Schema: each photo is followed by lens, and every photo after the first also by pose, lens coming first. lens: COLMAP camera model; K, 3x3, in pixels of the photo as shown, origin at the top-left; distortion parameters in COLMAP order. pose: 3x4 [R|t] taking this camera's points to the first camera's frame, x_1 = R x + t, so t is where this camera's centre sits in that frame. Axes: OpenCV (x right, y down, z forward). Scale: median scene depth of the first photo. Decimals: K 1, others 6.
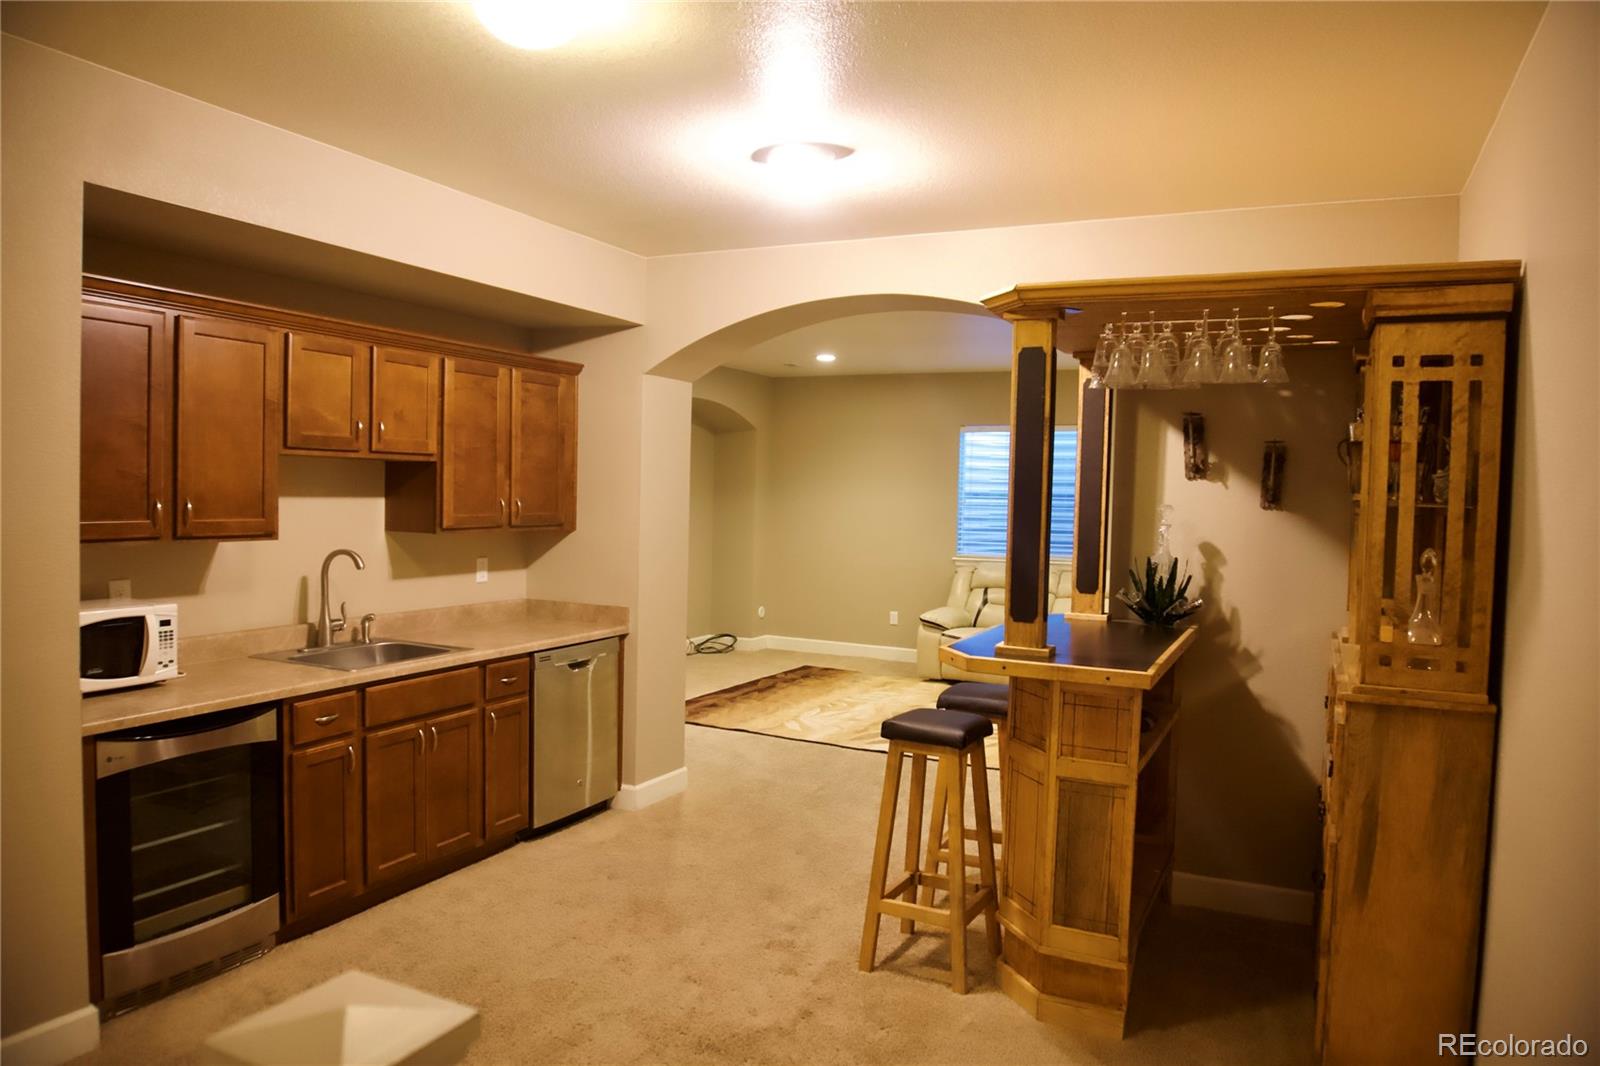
lens RADIAL K [[1086.1, 0, 800.0], [0, 1086.1, 533.0], [0, 0, 1]] dist [-0.057009, 0.000253]
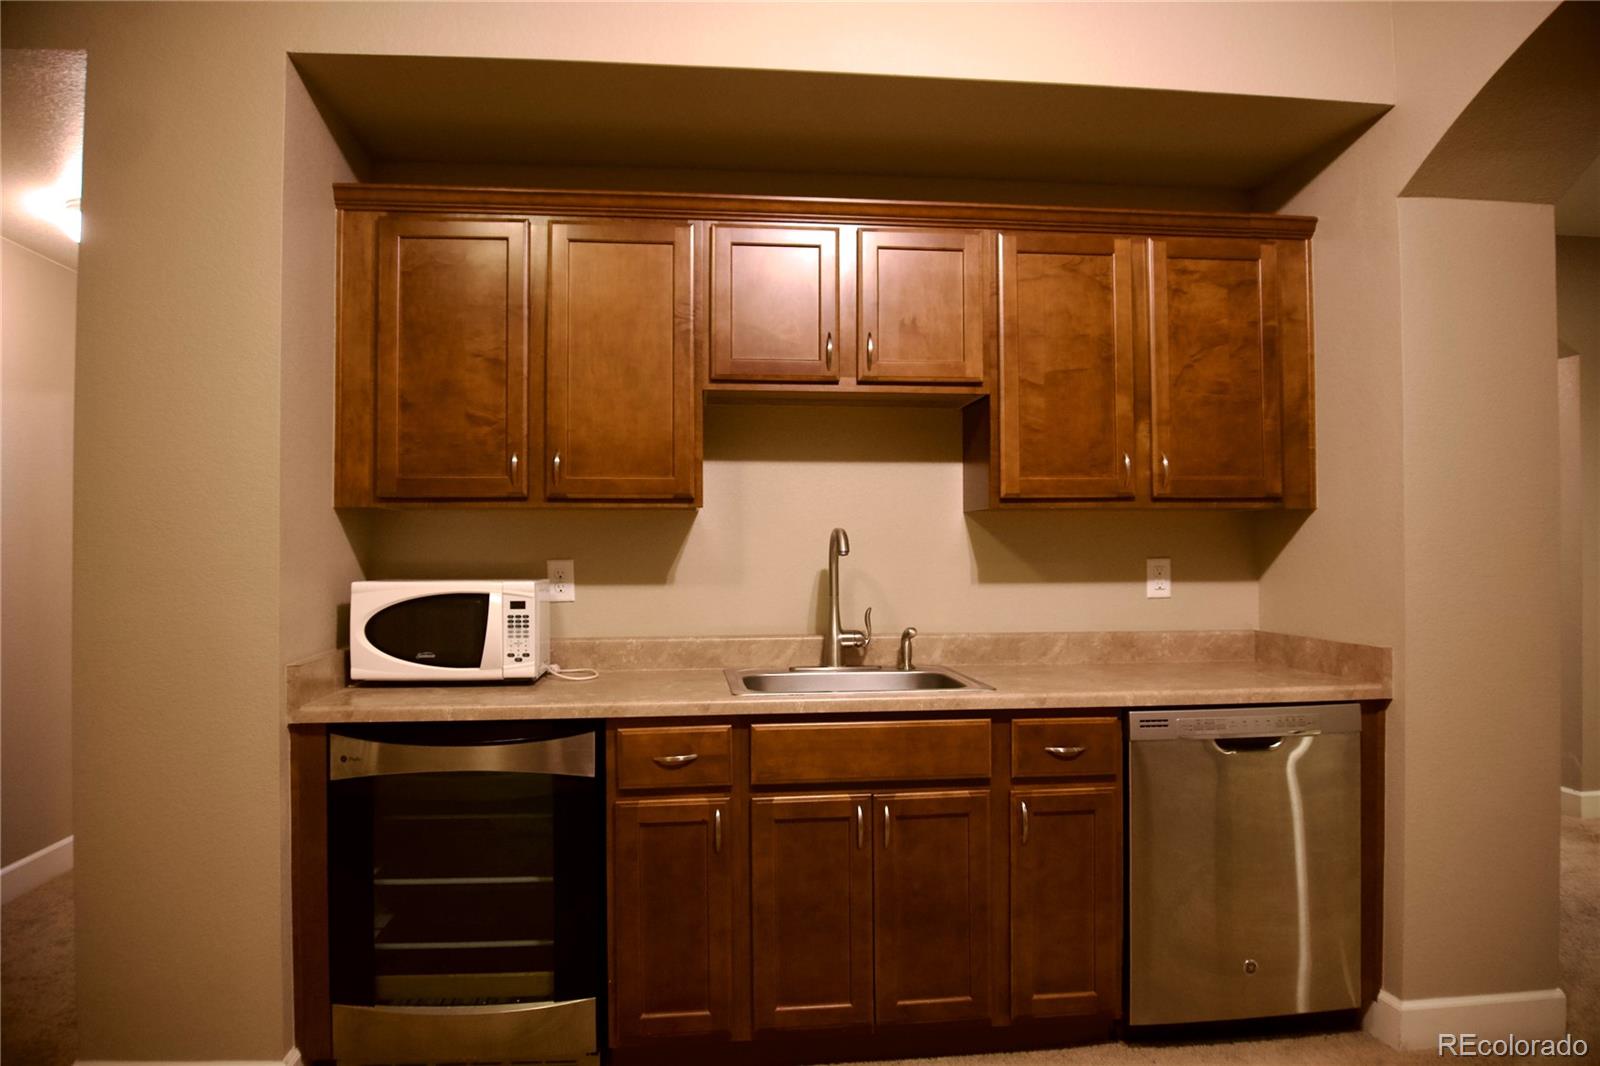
lens RADIAL K [[1086.1, 0, 800.0], [0, 1086.1, 533.0], [0, 0, 1]] dist [-0.057009, 0.000253]
pose [[0.529130, -0.039840, -0.847605, 0.147065], [-0.018334, 0.998127, -0.058361, 0.055801], [0.848343, 0.046420, 0.527409, 0.564829]]
